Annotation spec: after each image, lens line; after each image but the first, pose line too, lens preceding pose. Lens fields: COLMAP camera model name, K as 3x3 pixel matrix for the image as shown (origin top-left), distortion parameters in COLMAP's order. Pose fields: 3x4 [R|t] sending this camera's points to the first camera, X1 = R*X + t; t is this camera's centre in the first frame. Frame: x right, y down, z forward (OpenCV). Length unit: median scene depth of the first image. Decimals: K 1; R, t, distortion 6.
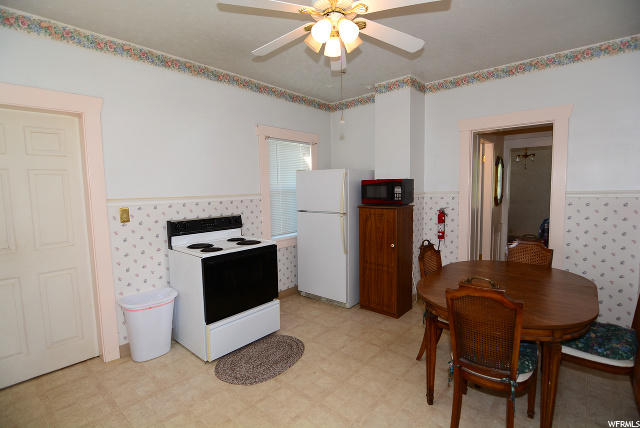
lens RADIAL K [[315.0, 0, 324.8], [0, 315.0, 214.0], [0, 0, 1]] dist [-0.014768, -0.006601]
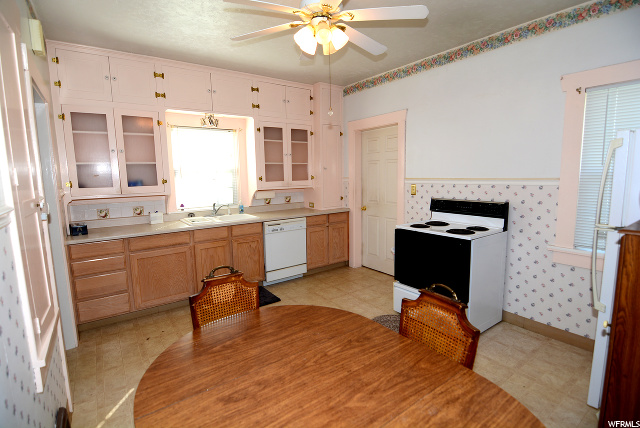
lens RADIAL K [[315.0, 0, 321.3], [0, 315.0, 215.9], [0, 0, 1]] dist [-0.014768, -0.006601]
pose [[-0.249890, 0.151873, -0.956289, 0.805468], [-0.057655, 0.983536, 0.171267, -0.095883], [0.966556, 0.097933, -0.237020, 0.918715]]
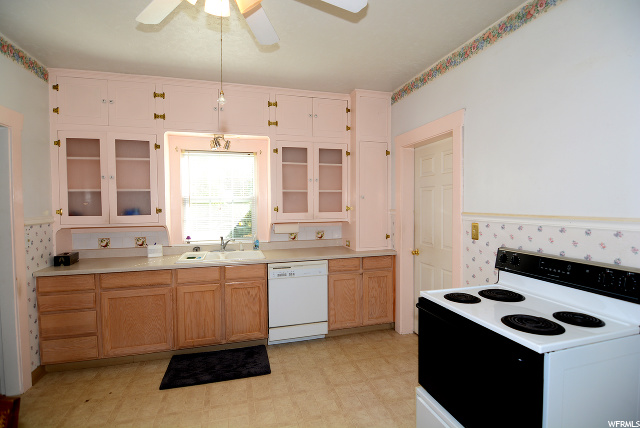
lens RADIAL K [[315.0, 0, 319.3], [0, 315.0, 213.2], [0, 0, 1]] dist [-0.014768, -0.006601]
pose [[-0.572652, 0.048456, -0.818365, 0.326255], [-0.050199, 0.994306, 0.094001, -0.105339], [0.818260, 0.094911, -0.566958, 1.105172]]
